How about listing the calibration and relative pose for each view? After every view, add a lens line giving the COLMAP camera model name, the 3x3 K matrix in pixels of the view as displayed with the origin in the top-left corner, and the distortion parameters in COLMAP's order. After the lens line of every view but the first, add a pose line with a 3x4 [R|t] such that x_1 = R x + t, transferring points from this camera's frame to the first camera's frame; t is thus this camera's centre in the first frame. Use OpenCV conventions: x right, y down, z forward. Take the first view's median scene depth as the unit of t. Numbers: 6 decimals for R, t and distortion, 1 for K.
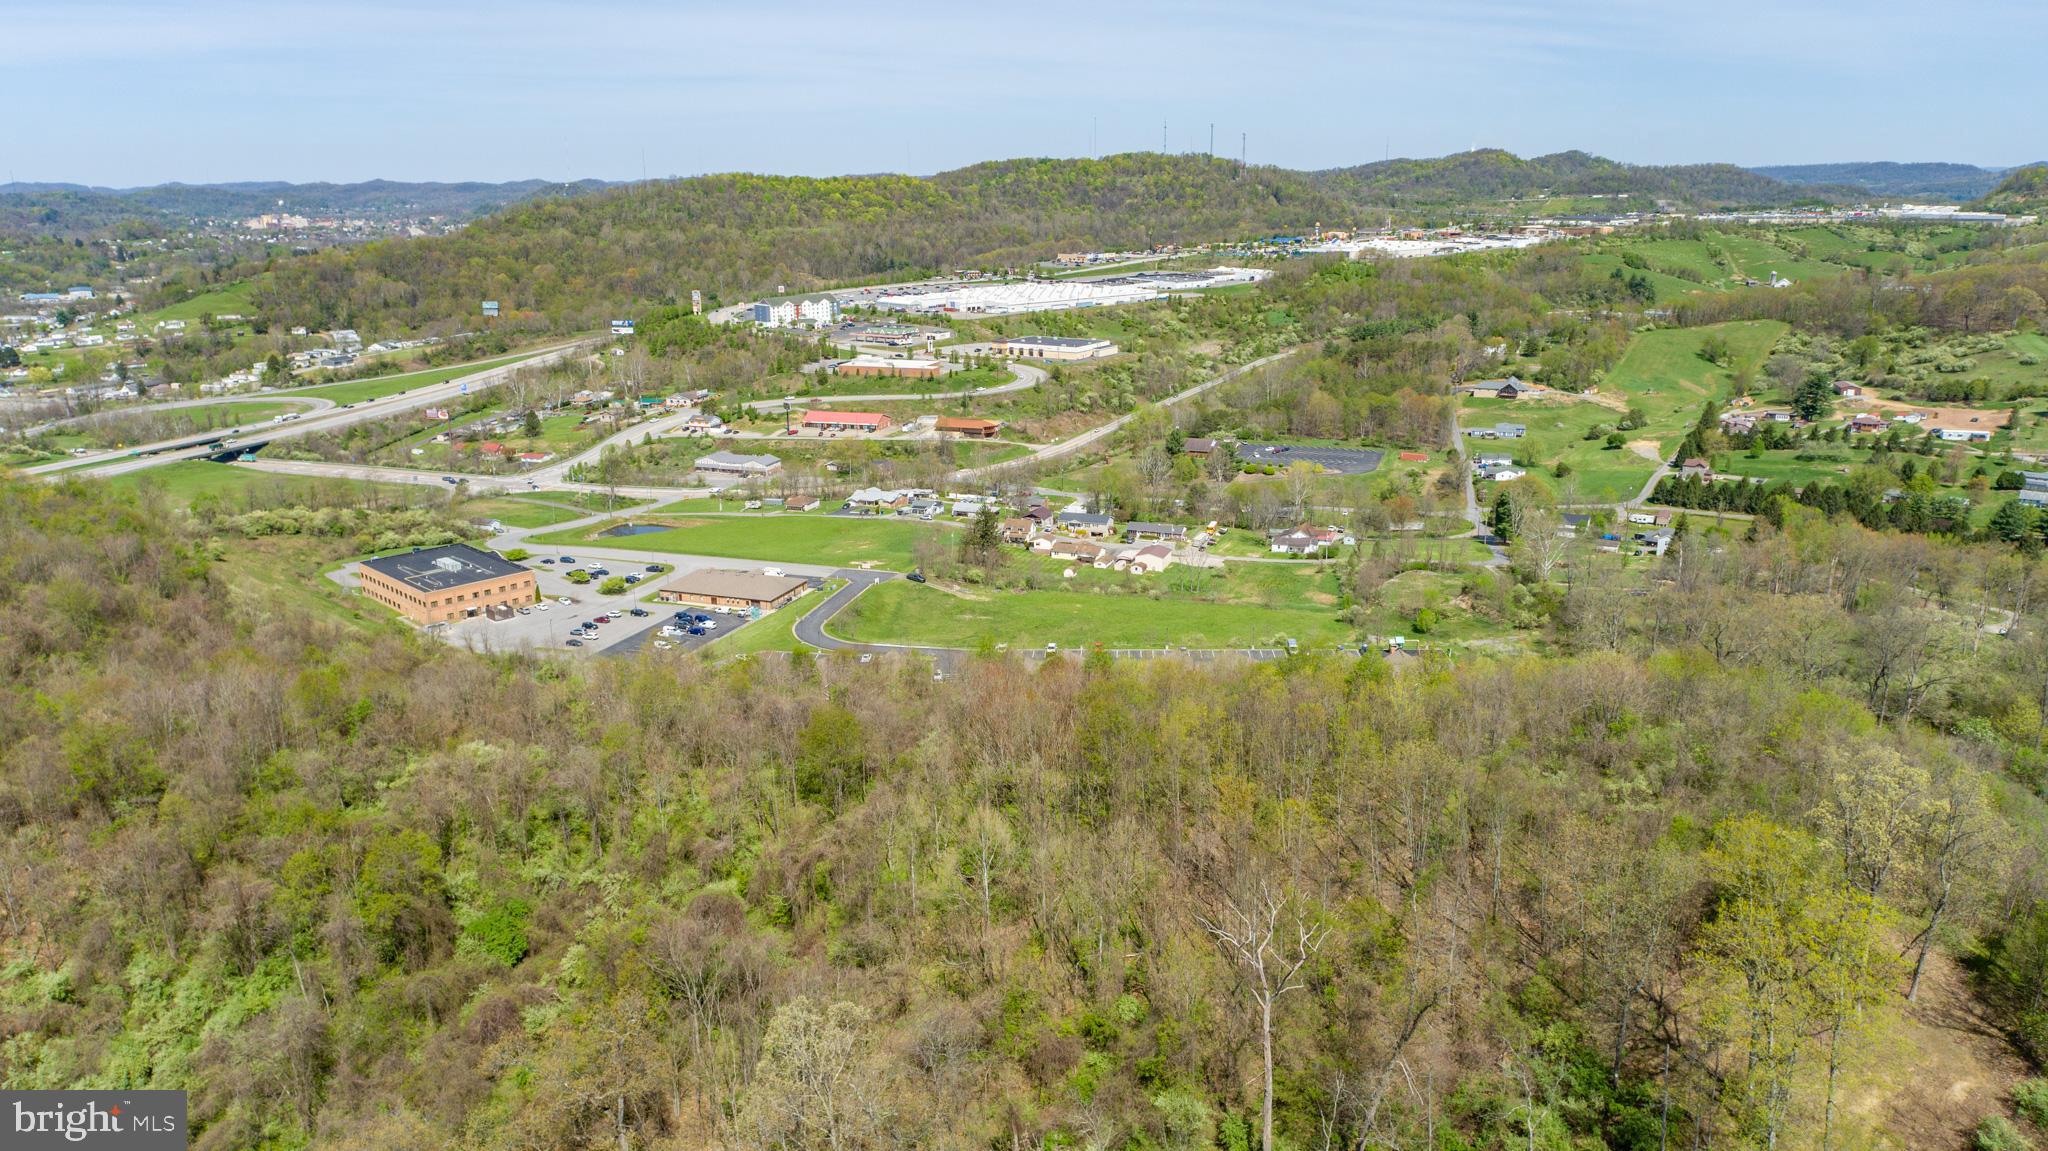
lens RADIAL K [[1387.6, 0, 1024.0], [0, 1387.6, 575.5], [0, 0, 1]] dist [-0.013954, 0.014235]
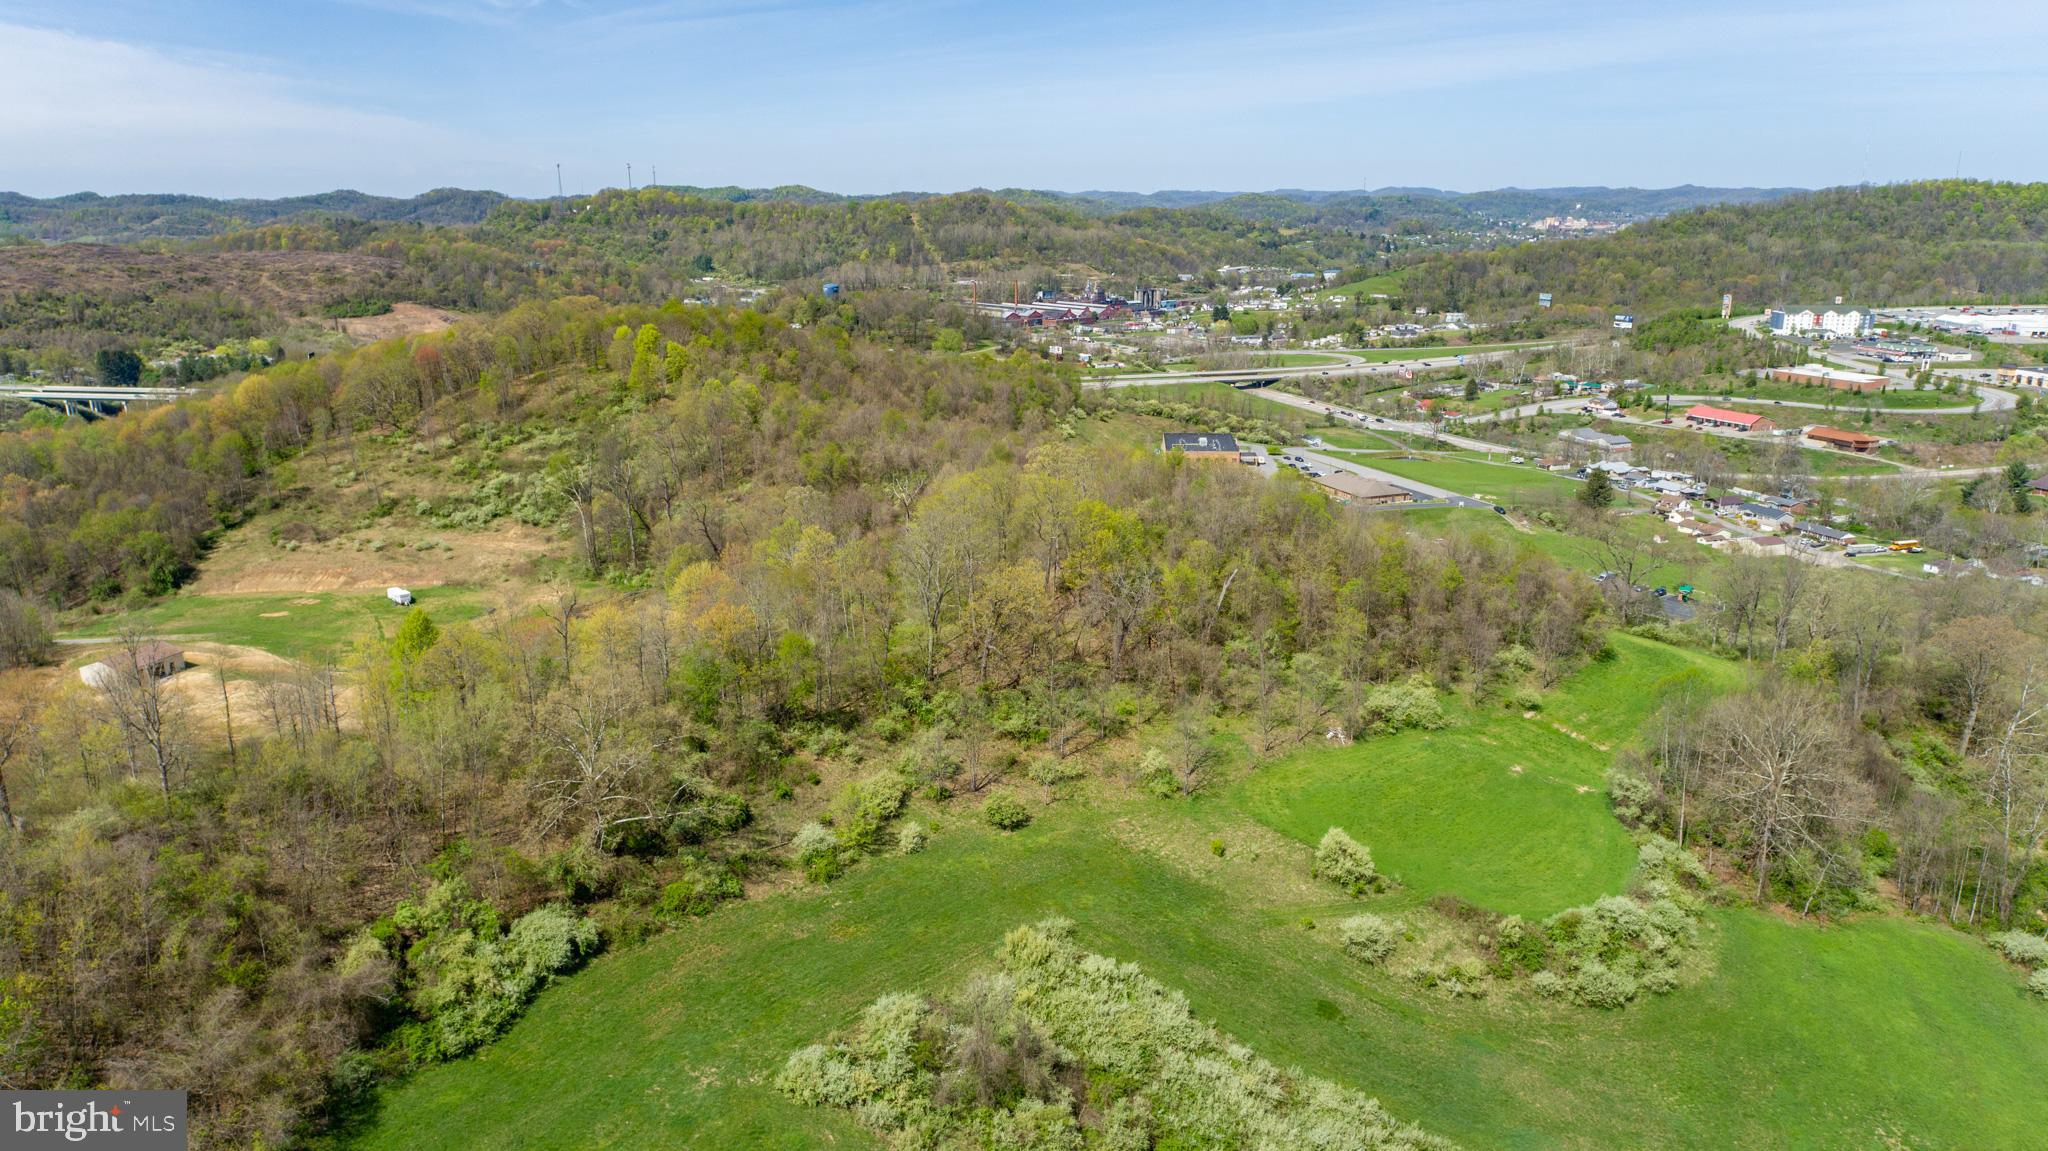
lens RADIAL K [[1387.6, 0, 1024.0], [0, 1387.6, 575.5], [0, 0, 1]] dist [-0.013954, 0.014235]
pose [[0.641368, 0.207308, -0.738696, 0.241515], [-0.209878, 0.973486, 0.090974, 0.014433], [0.737970, 0.096688, 0.667872, -0.054517]]
